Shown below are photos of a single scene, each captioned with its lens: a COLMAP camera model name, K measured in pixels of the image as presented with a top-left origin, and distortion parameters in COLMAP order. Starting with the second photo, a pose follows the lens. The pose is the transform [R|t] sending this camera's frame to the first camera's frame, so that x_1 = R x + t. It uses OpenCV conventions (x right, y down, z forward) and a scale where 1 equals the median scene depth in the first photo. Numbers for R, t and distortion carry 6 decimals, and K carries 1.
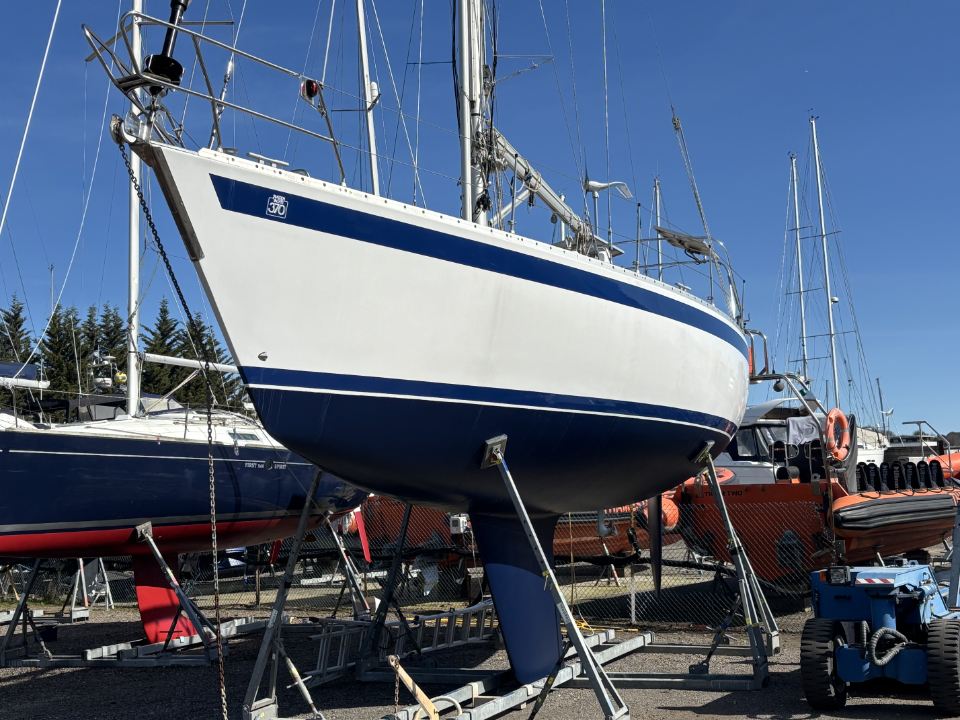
lens RADIAL K [[1210.3, 0, 480.0], [0, 1210.3, 360.0], [0, 0, 1]] dist [0.021126, 0.025047]
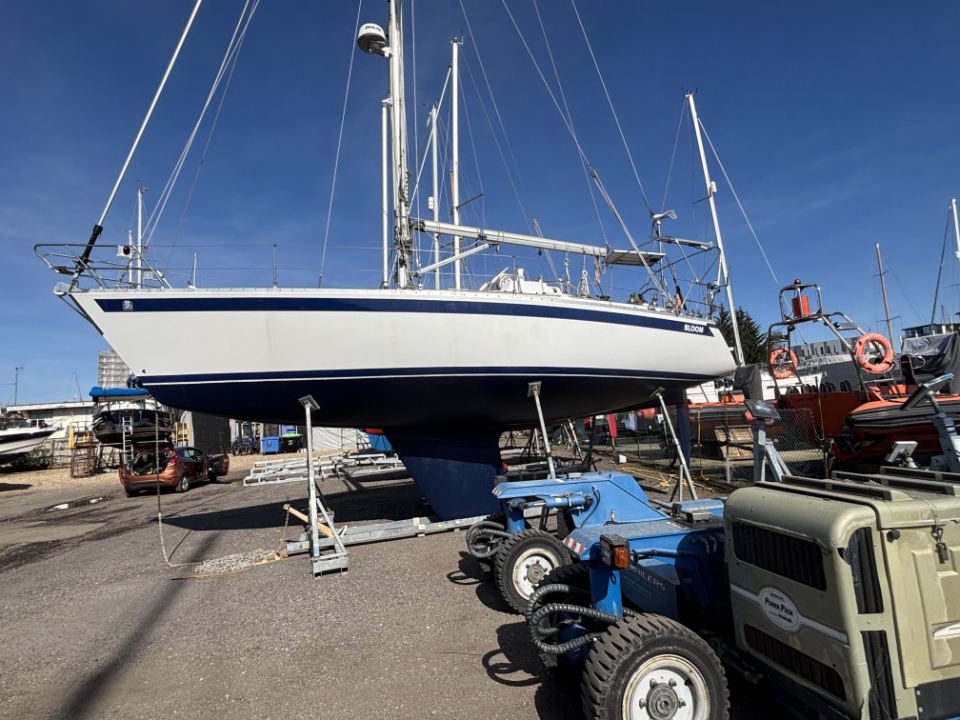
lens RADIAL K [[486.5, 0, 479.7], [0, 486.5, 372.4], [0, 0, 1]] dist [0.002365, -0.000054]
pose [[0.686270, -0.064179, -0.724510, 0.900630], [0.115913, 0.993019, 0.021830, 0.051616], [0.718051, -0.098961, 0.688919, 0.800655]]
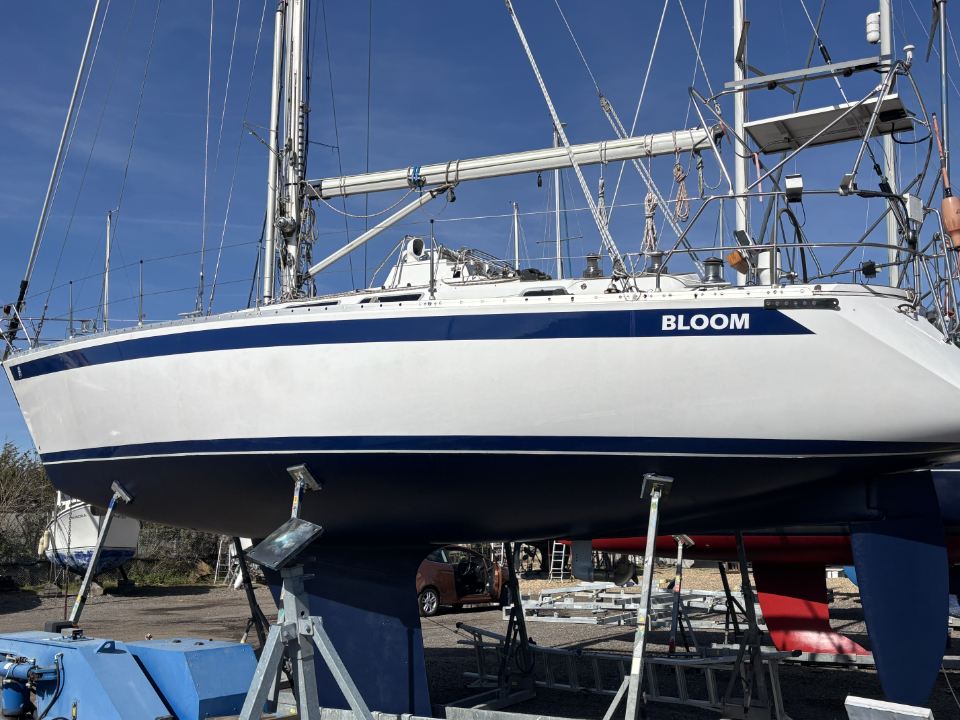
lens RADIAL K [[1016.4, 0, 480.0], [0, 1016.4, 360.0], [0, 0, 1]] dist [0.127341, -0.388703]
pose [[-0.115825, -0.116042, -0.986468, 1.330085], [0.125234, 0.983520, -0.130399, 0.157973], [0.985343, -0.138643, -0.099384, 1.835777]]
